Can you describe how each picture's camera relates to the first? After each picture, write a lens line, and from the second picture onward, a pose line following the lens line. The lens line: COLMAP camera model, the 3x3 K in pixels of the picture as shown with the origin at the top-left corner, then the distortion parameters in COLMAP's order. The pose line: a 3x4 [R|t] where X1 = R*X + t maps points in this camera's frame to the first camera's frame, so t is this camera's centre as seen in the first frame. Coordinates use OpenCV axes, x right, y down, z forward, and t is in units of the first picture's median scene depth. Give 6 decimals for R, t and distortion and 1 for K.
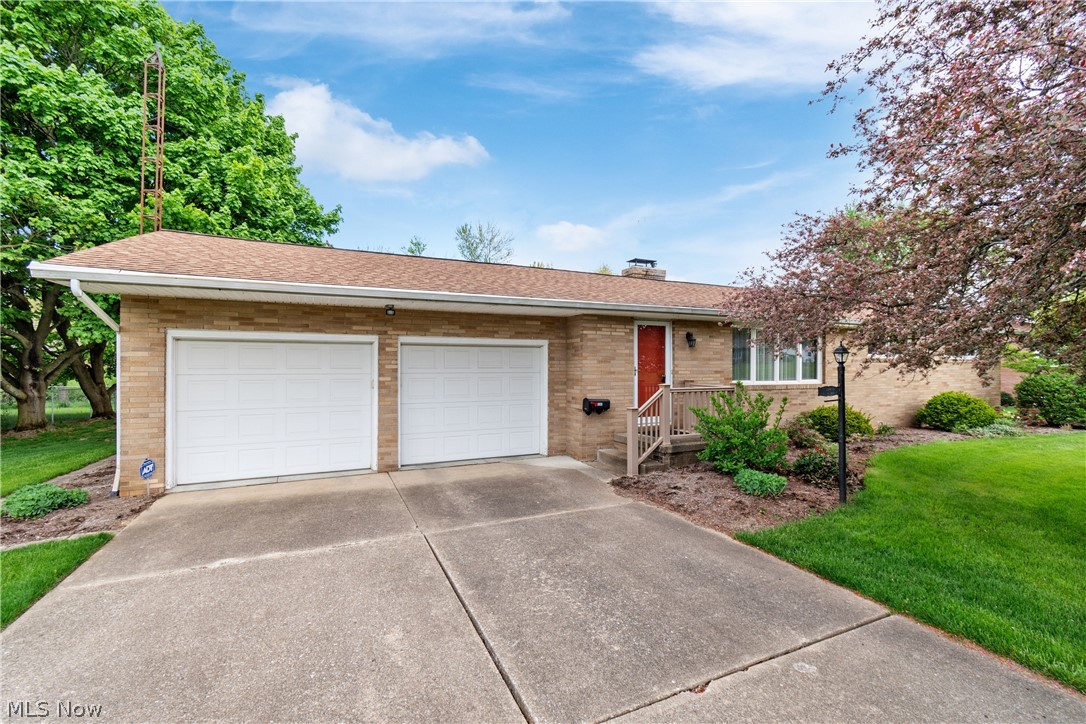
lens RADIAL K [[478.6, 0, 545.5], [0, 478.6, 354.1], [0, 0, 1]] dist [0.003686, -0.000776]
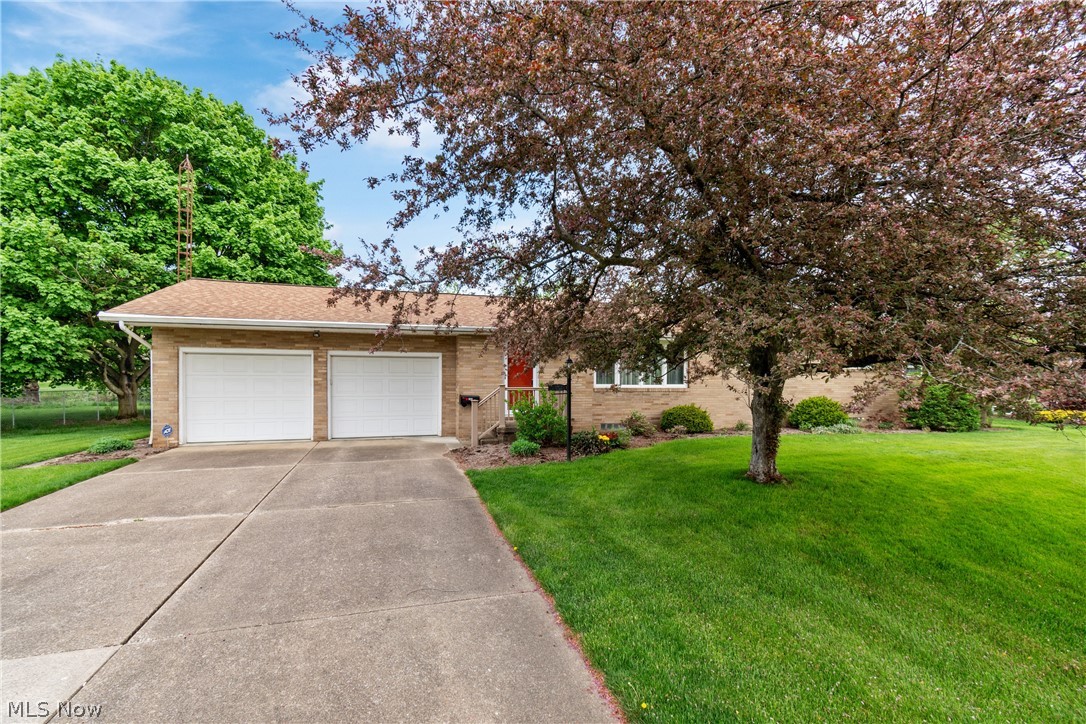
lens RADIAL K [[478.6, 0, 541.2], [0, 478.6, 369.5], [0, 0, 1]] dist [0.003686, -0.000776]
pose [[0.991659, 0.004621, -0.128804, 0.422950], [-0.002968, 0.999911, 0.013018, -0.000248], [0.128853, -0.012527, 0.991585, -0.304026]]
